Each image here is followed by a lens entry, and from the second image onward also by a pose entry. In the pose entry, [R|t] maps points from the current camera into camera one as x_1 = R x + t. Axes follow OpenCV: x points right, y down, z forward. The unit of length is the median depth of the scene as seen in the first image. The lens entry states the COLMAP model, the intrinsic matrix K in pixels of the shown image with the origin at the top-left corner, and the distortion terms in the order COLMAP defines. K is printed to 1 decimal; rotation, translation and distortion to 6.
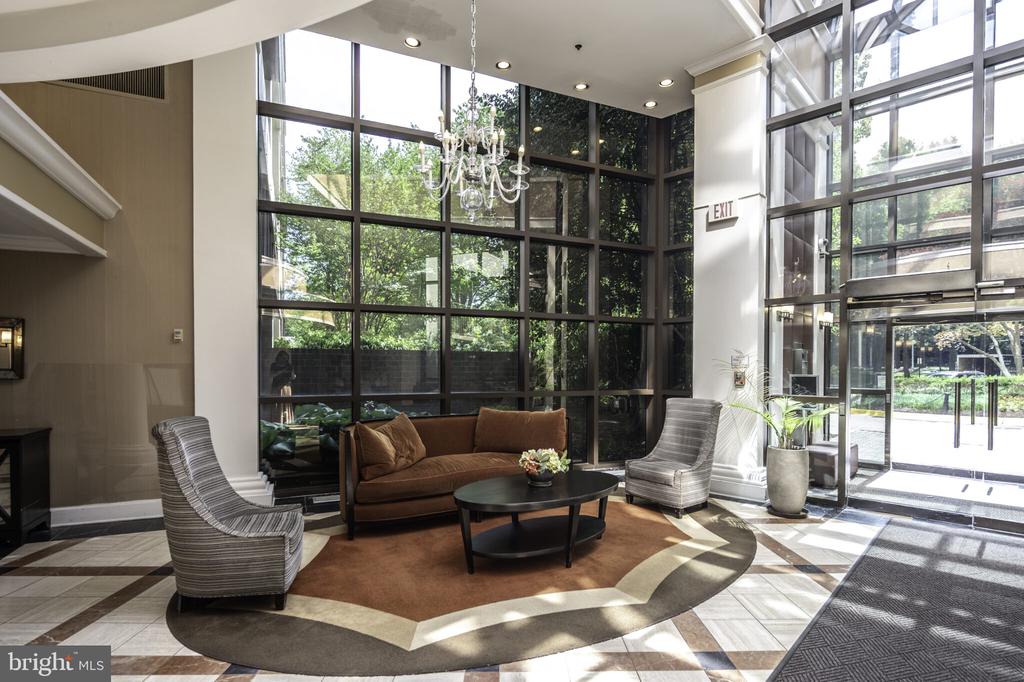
lens RADIAL K [[516.1, 0, 513.0], [0, 516.1, 373.8], [0, 0, 1]] dist [-0.001164, -0.000088]
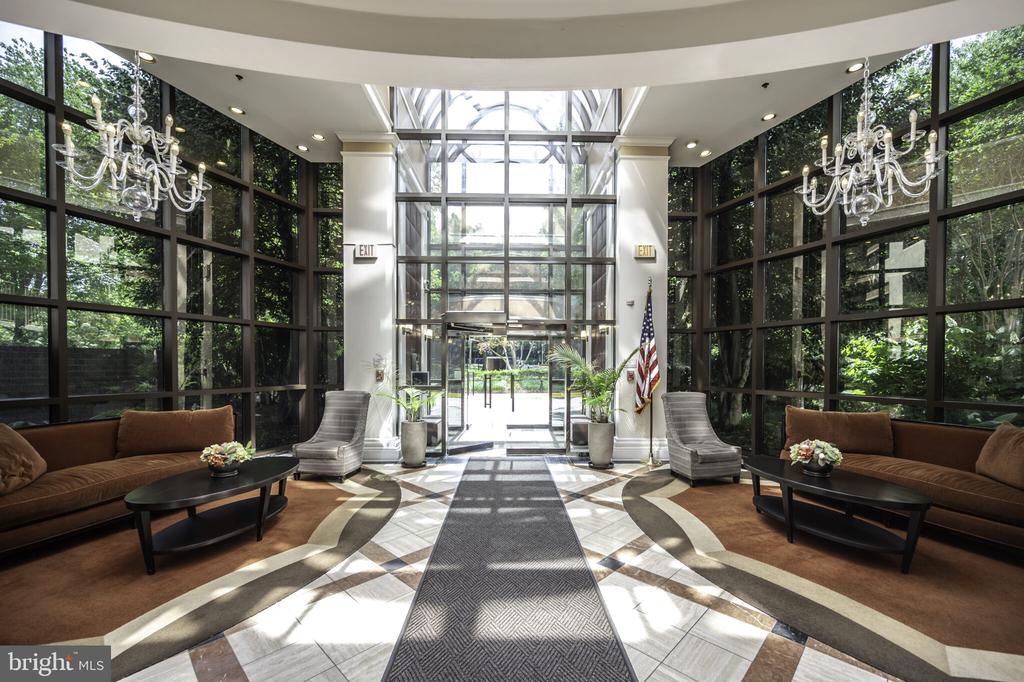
lens RADIAL K [[418.0, 0, 513.9], [0, 418.0, 370.3], [0, 0, 1]] dist [-0.000845, -0.000044]
pose [[0.710570, -0.010149, 0.703554, -0.109568], [0.008407, 0.999947, 0.005933, -0.008094], [-0.703577, 0.001699, 0.710617, -0.058018]]
